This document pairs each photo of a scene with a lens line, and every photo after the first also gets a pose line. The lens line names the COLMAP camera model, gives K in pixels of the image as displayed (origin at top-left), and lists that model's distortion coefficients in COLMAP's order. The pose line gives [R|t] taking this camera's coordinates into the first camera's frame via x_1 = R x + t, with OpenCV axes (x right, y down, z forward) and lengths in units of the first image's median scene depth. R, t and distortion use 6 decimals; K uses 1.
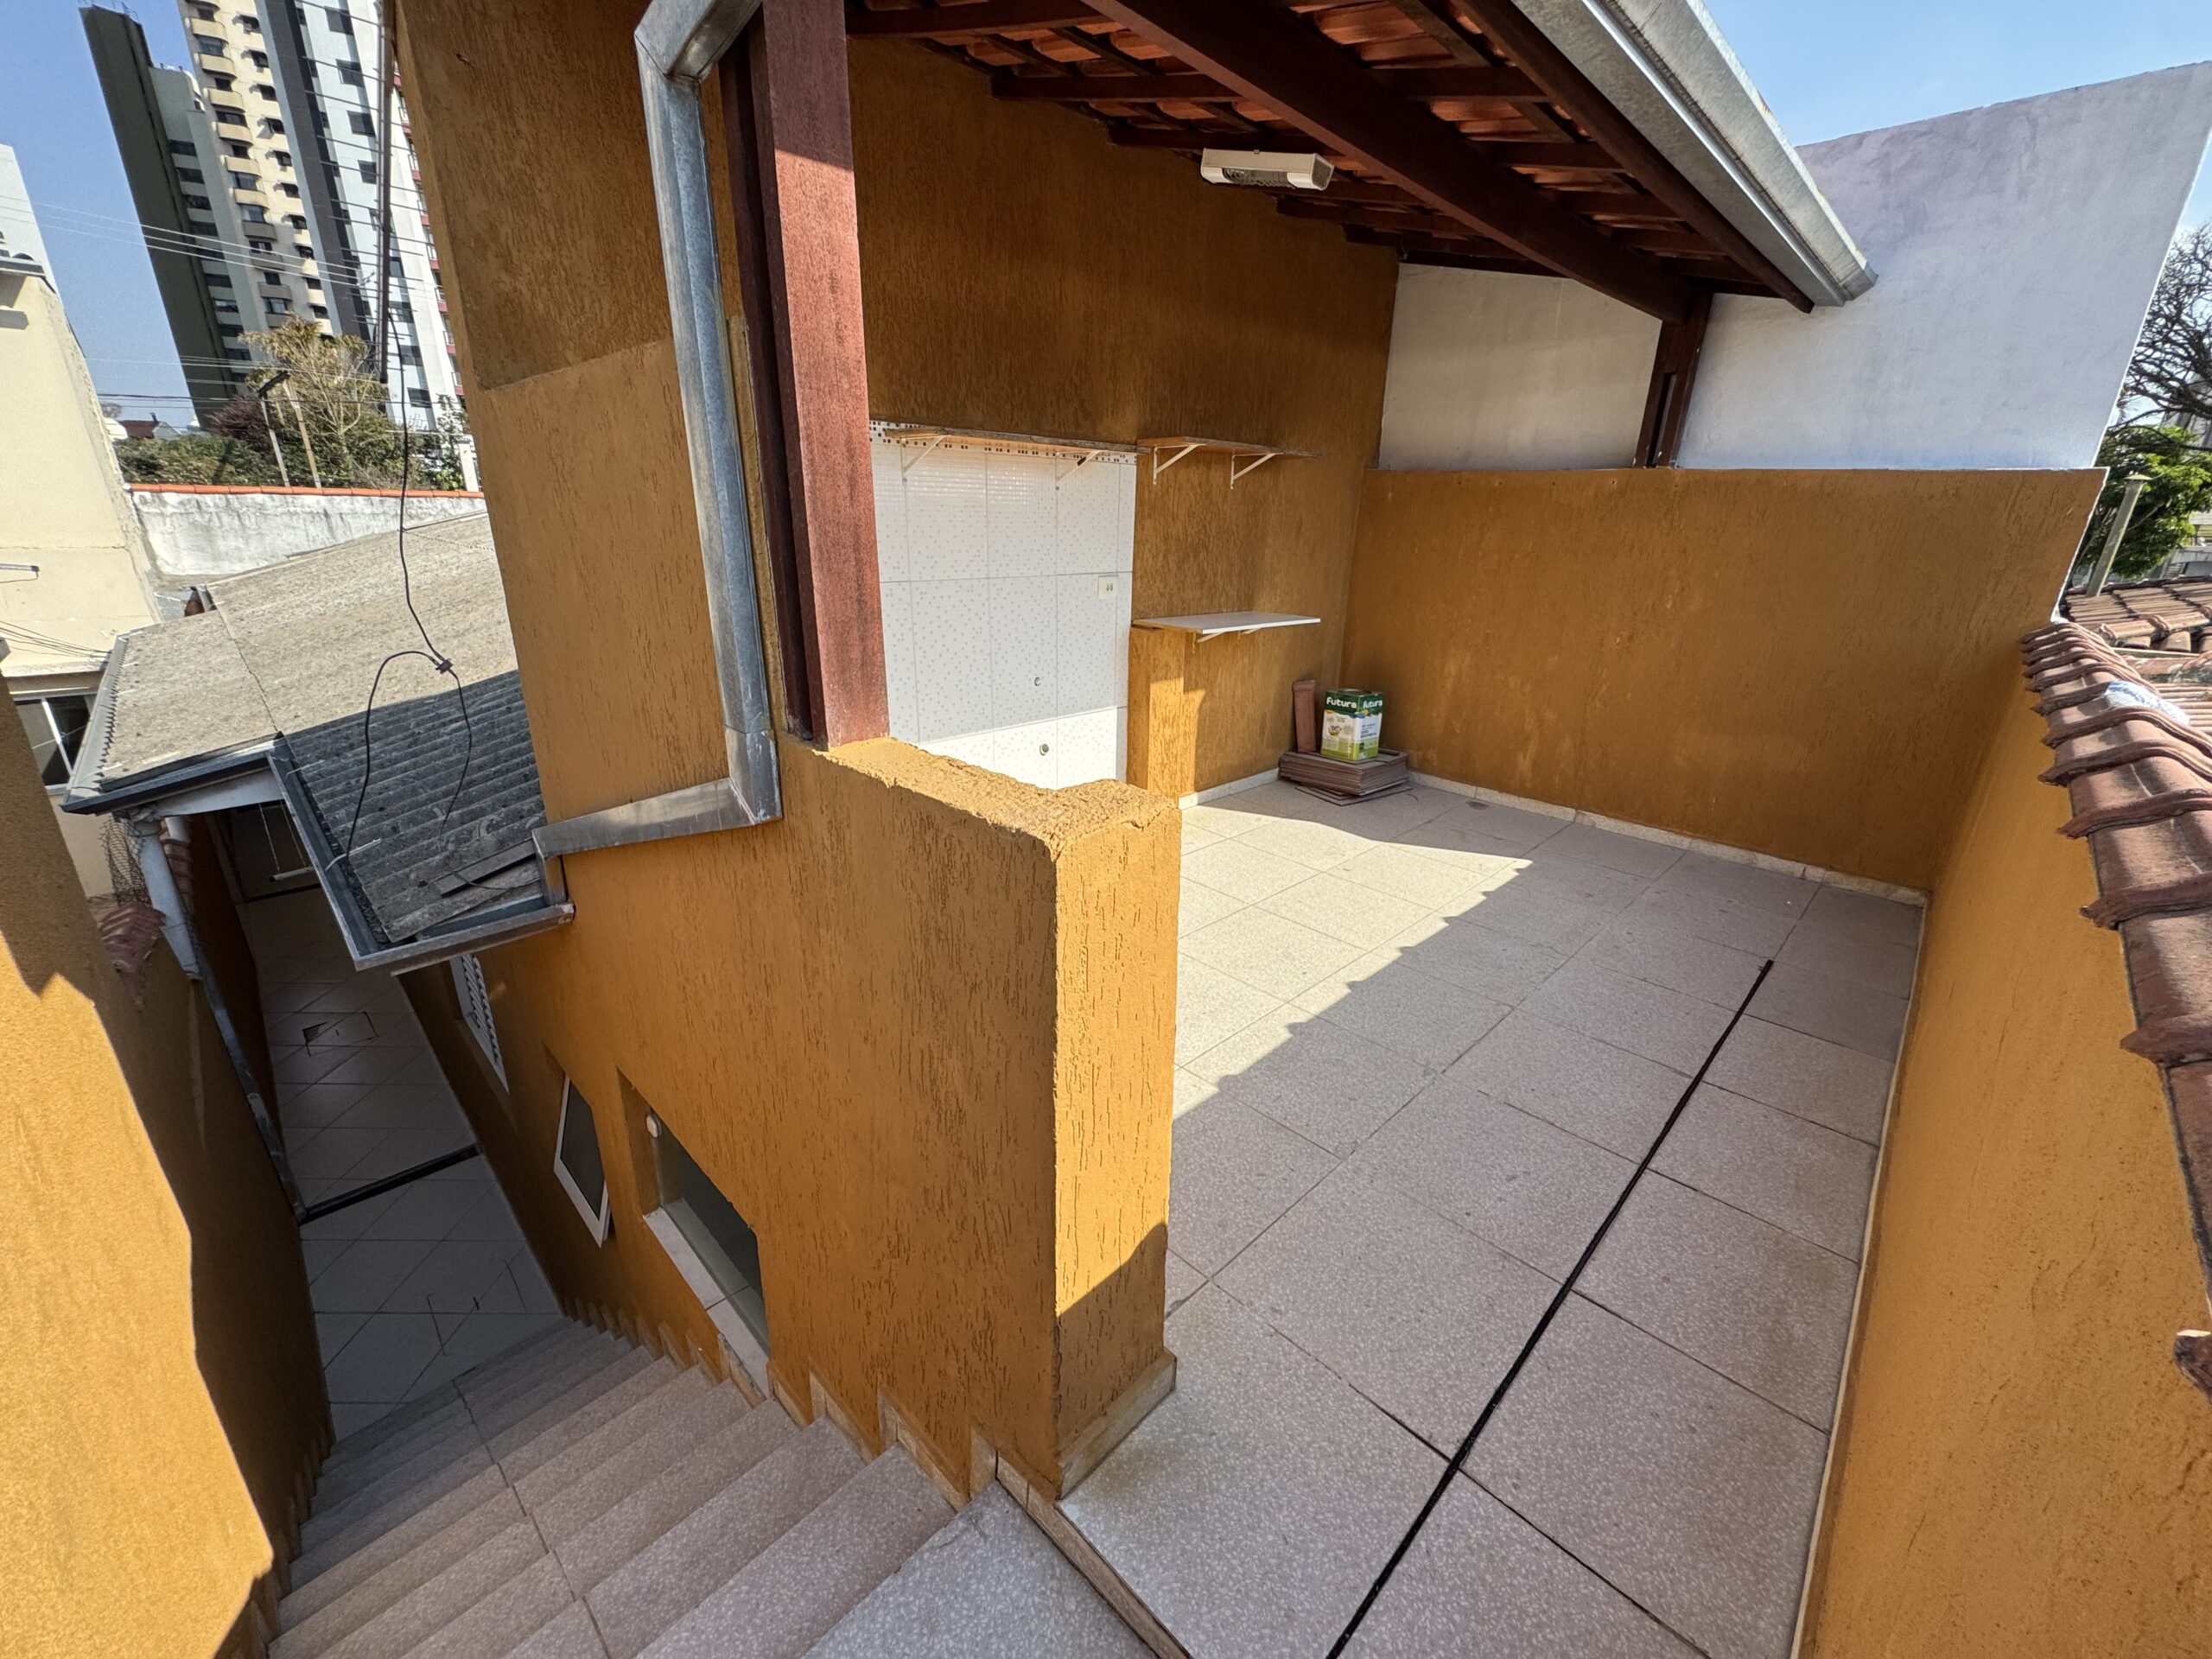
lens RADIAL K [[897.0, 0, 1083.0], [0, 897.0, 828.5], [0, 0, 1]] dist [-0.013672, -0.000052]
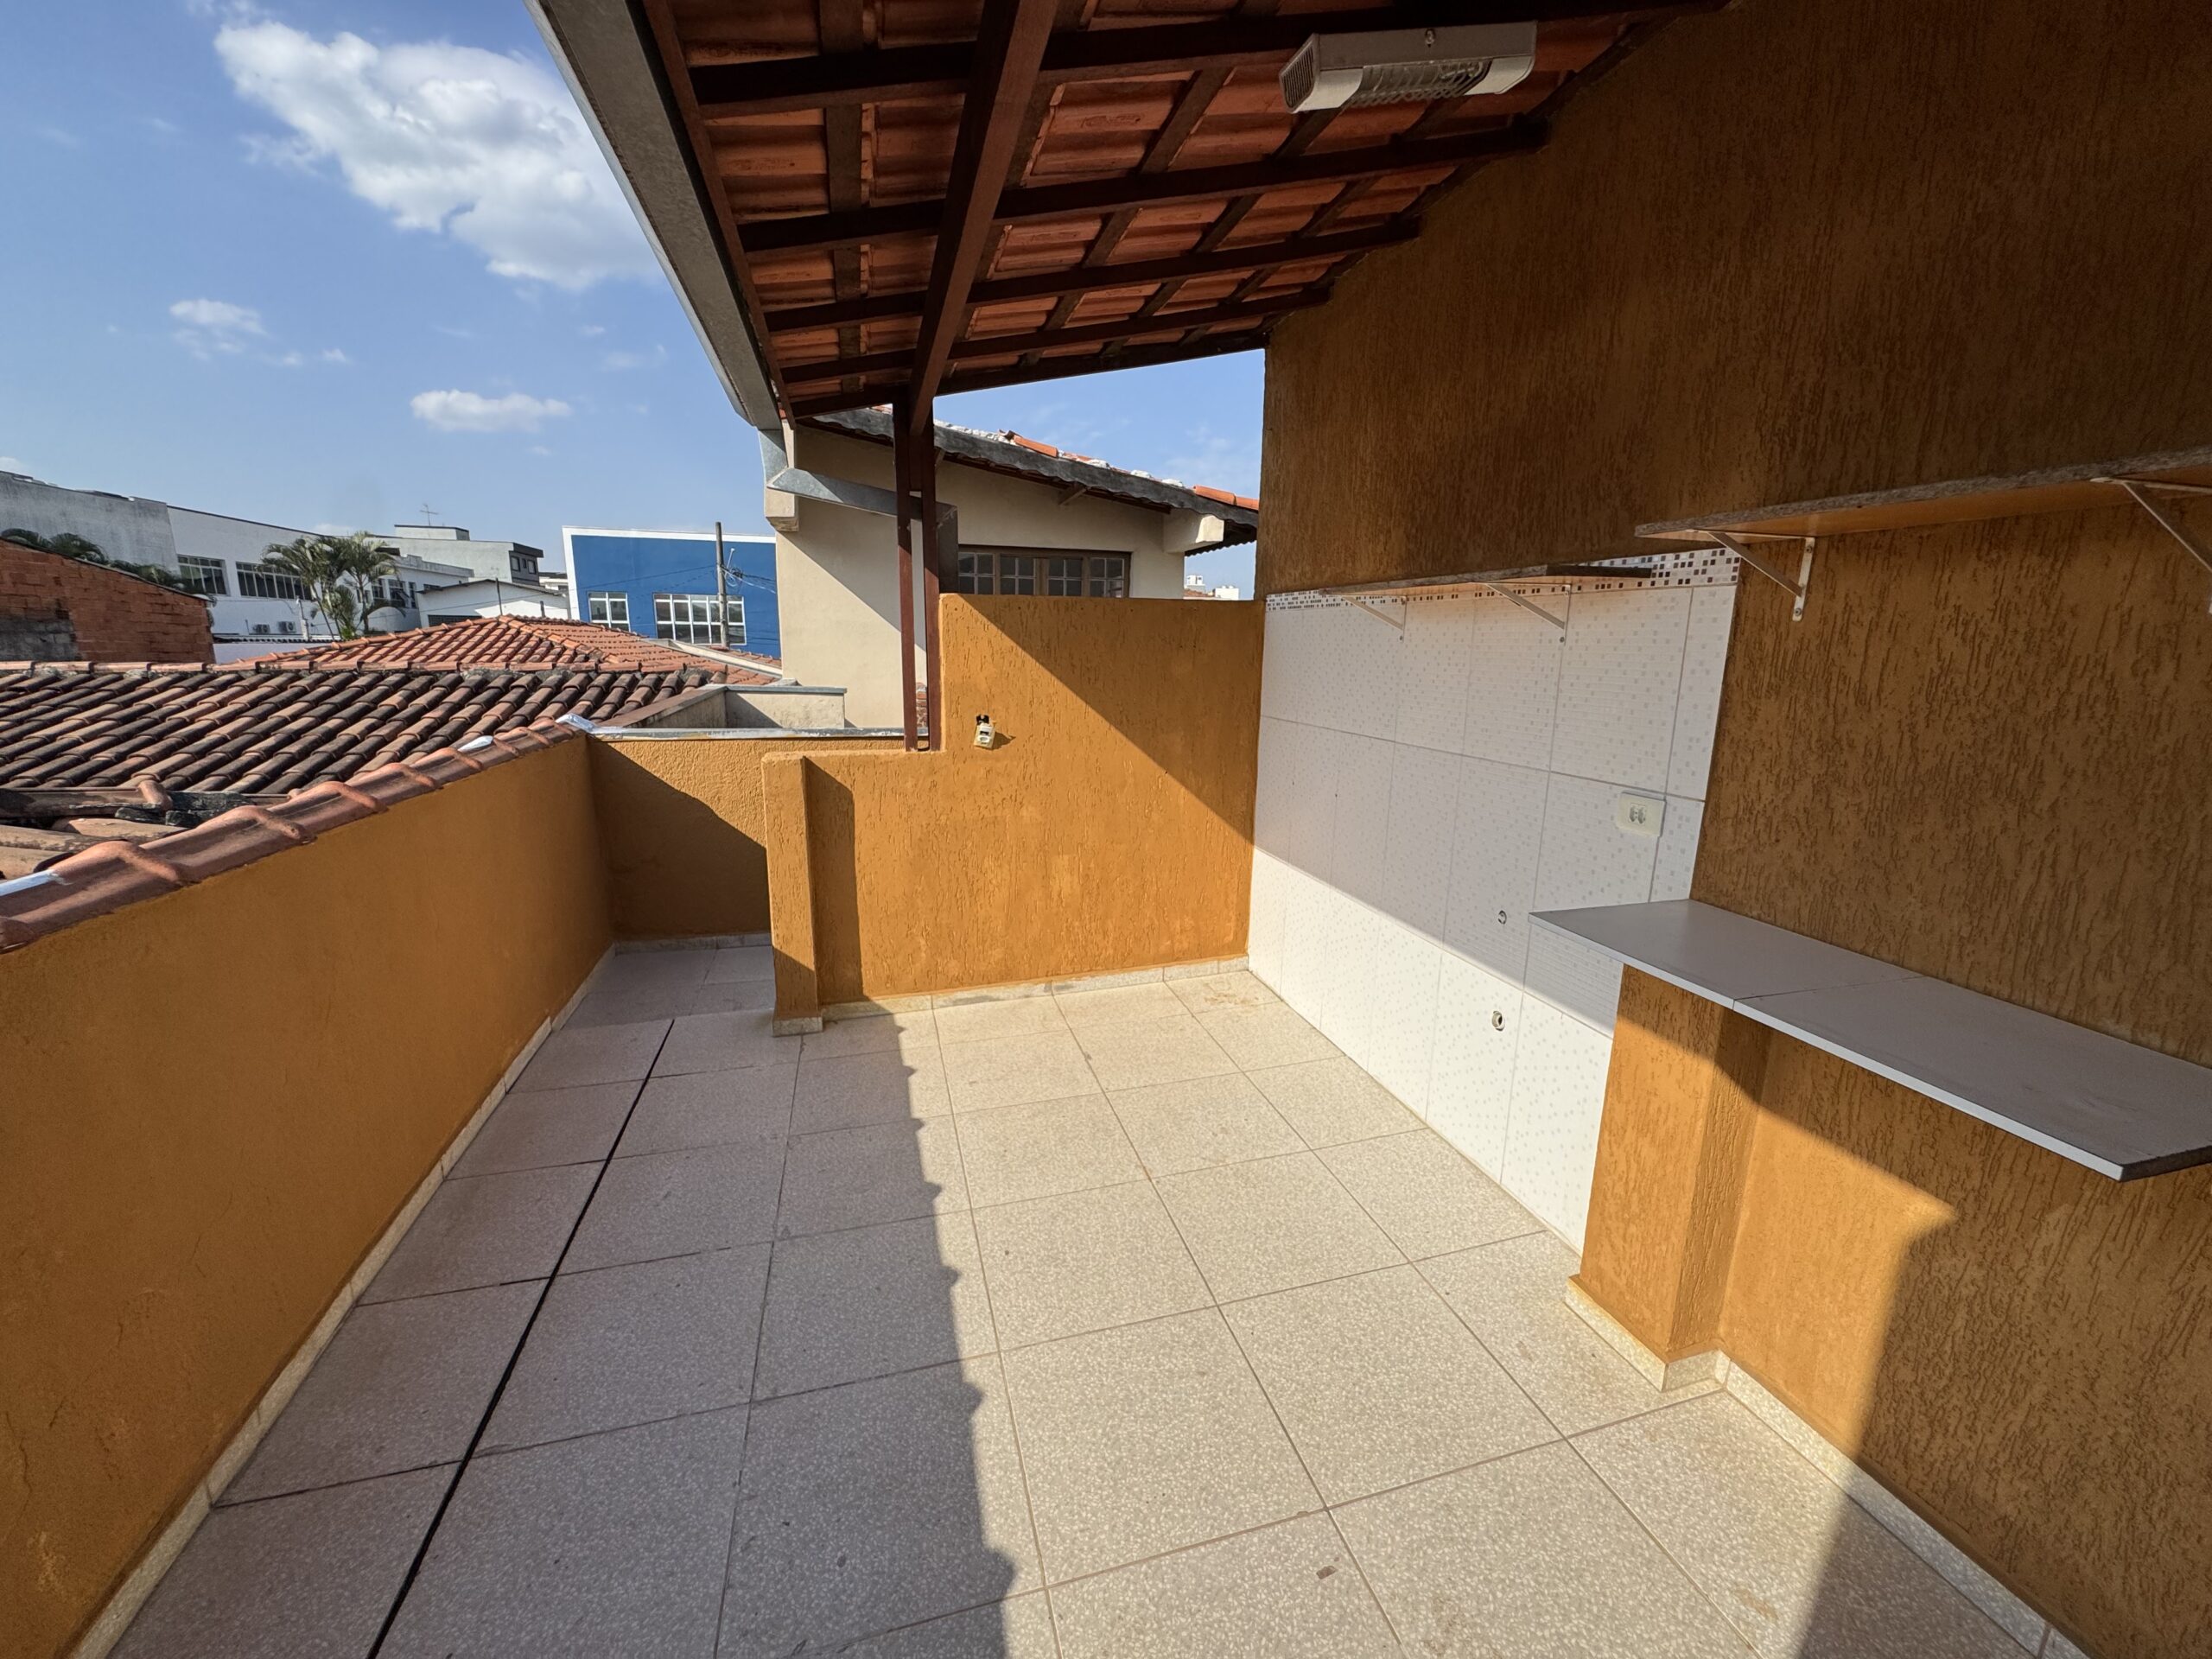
lens RADIAL K [[879.7, 0, 1106.0], [0, 879.7, 829.5], [0, 0, 1]] dist [-0.000946, -0.000014]
pose [[-0.476167, 0.155695, -0.865462, 0.724264], [-0.315516, 0.888416, 0.333417, -0.388100], [0.820801, 0.431830, -0.373910, 1.086816]]
